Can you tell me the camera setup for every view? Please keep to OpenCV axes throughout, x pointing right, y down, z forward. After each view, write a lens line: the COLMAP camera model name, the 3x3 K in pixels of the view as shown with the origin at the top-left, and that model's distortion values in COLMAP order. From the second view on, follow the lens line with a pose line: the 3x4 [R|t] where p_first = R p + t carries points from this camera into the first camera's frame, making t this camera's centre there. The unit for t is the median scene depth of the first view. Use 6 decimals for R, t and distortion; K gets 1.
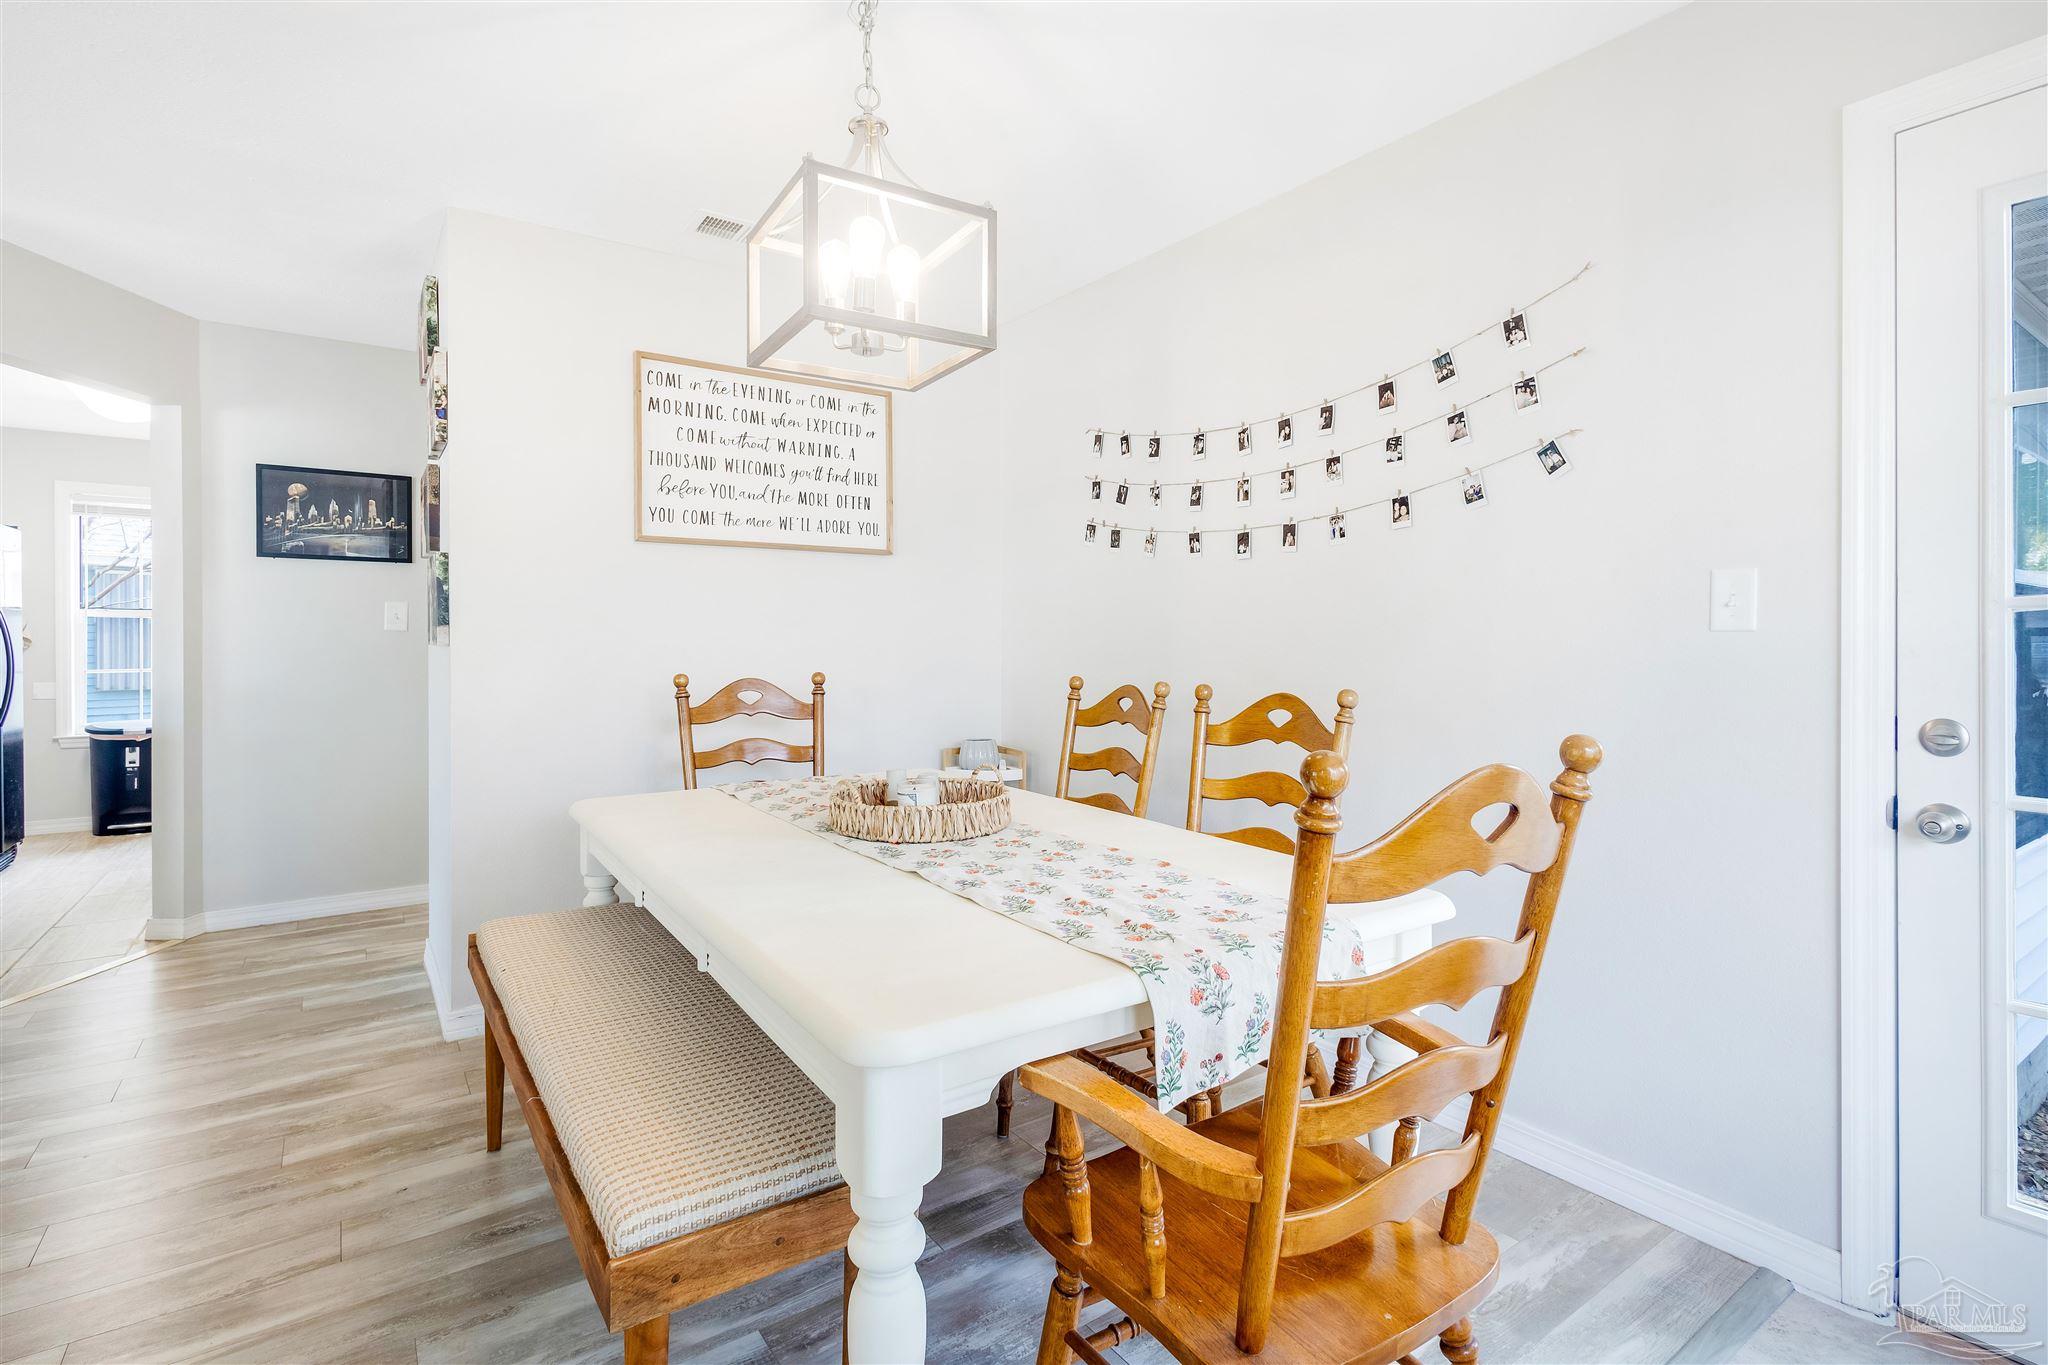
lens RADIAL K [[967.4, 0, 1025.9], [0, 967.4, 642.2], [0, 0, 1]] dist [-0.000740, -0.000326]
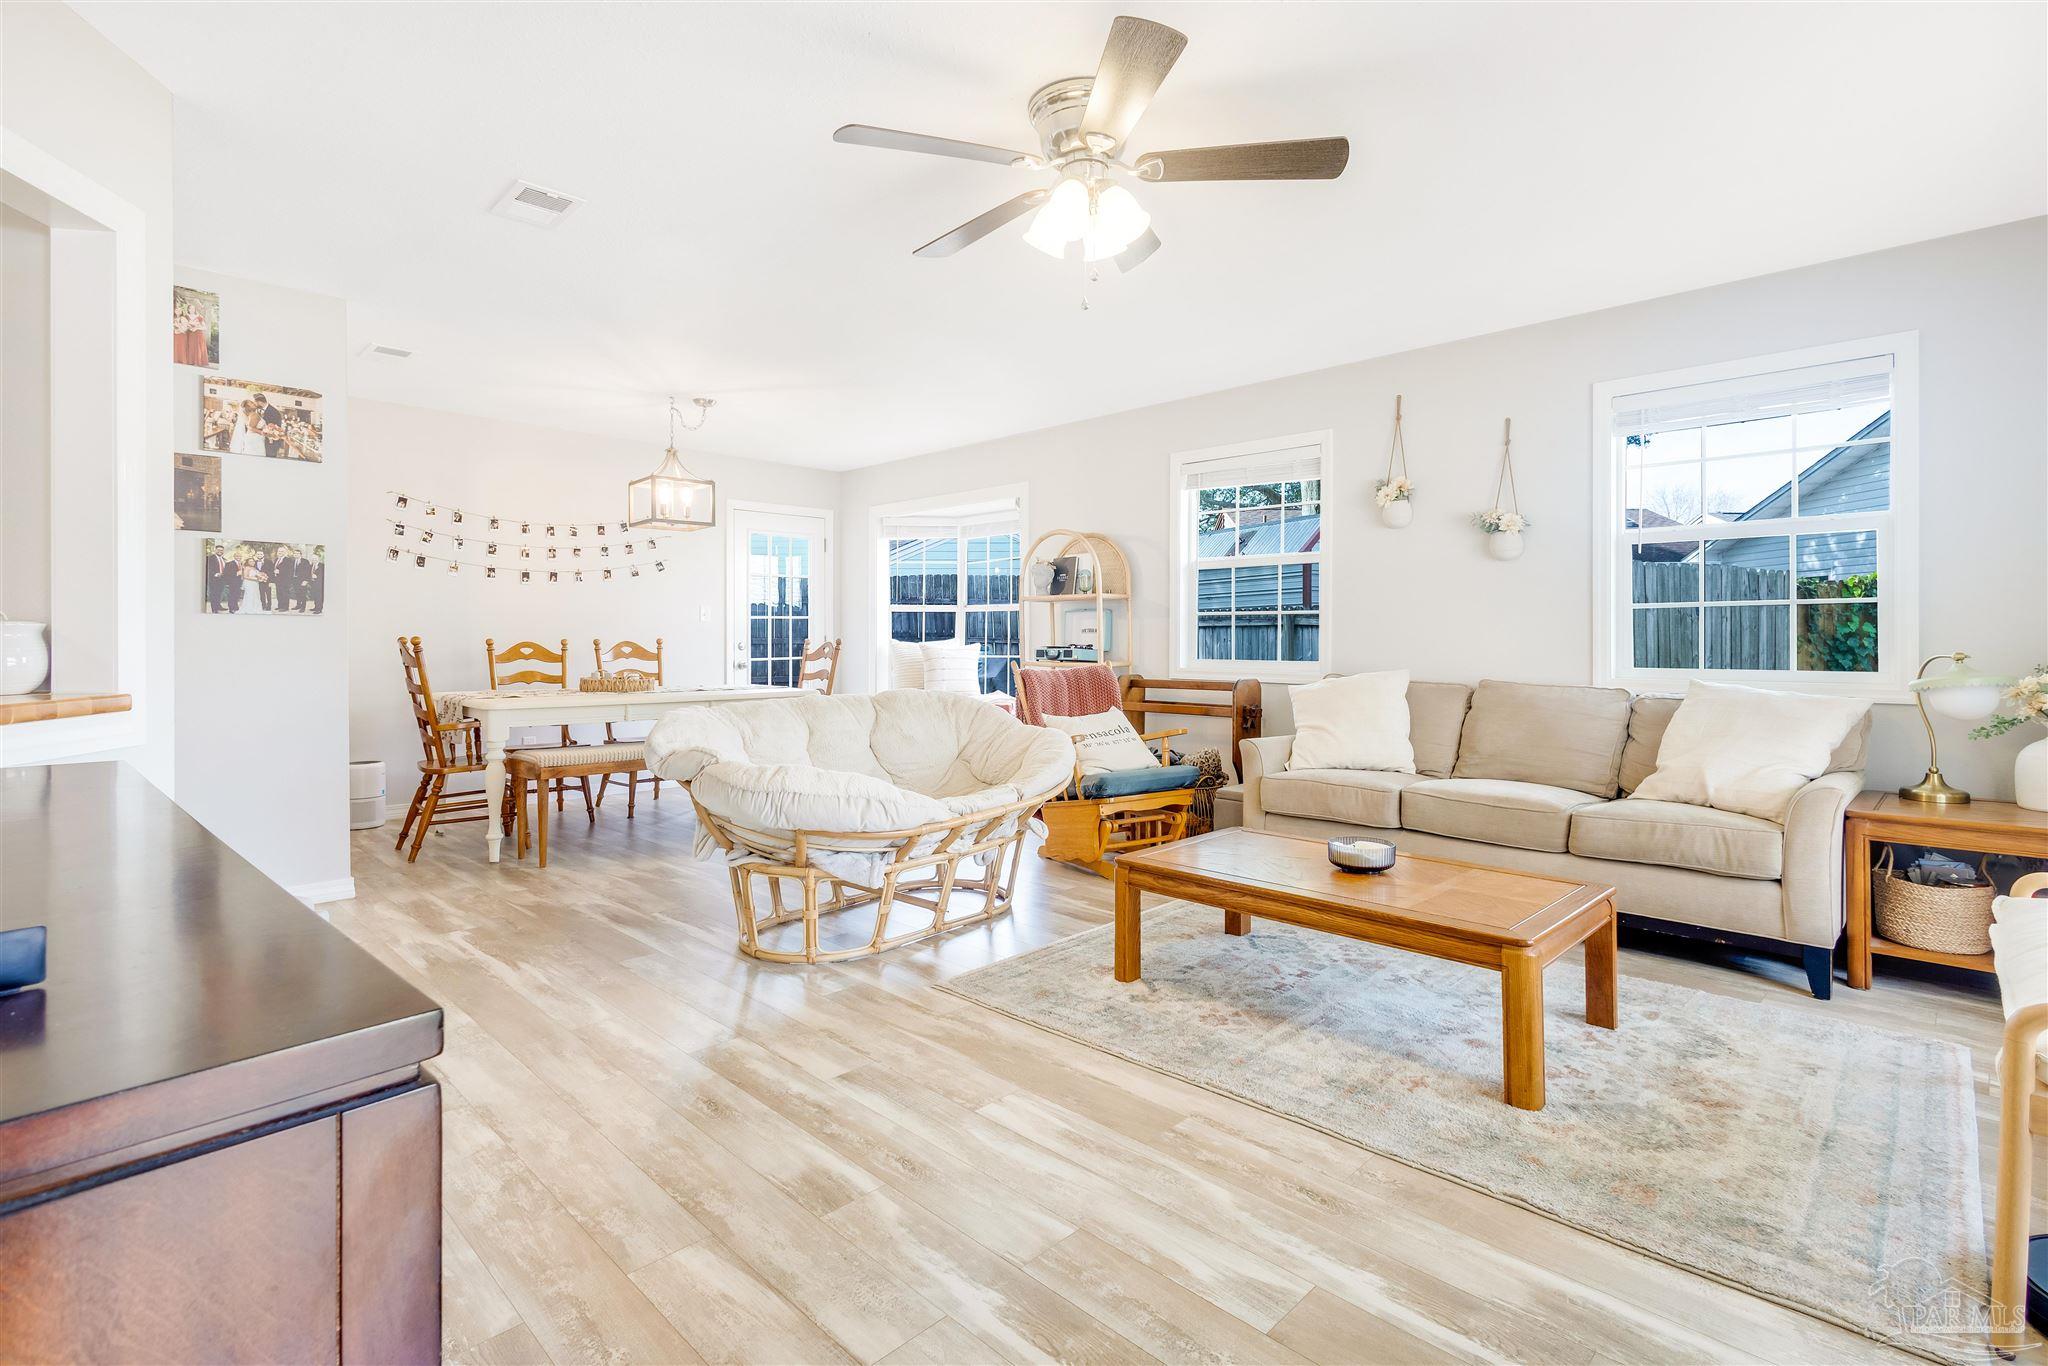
lens RADIAL K [[967.4, 0, 1025.9], [0, 967.4, 642.7], [0, 0, 1]] dist [-0.000740, -0.000326]
pose [[-0.178834, -0.015027, 0.983765, -0.657137], [-0.011910, 0.999843, 0.013107, 0.001032], [-0.983807, -0.009372, -0.178985, 0.087643]]
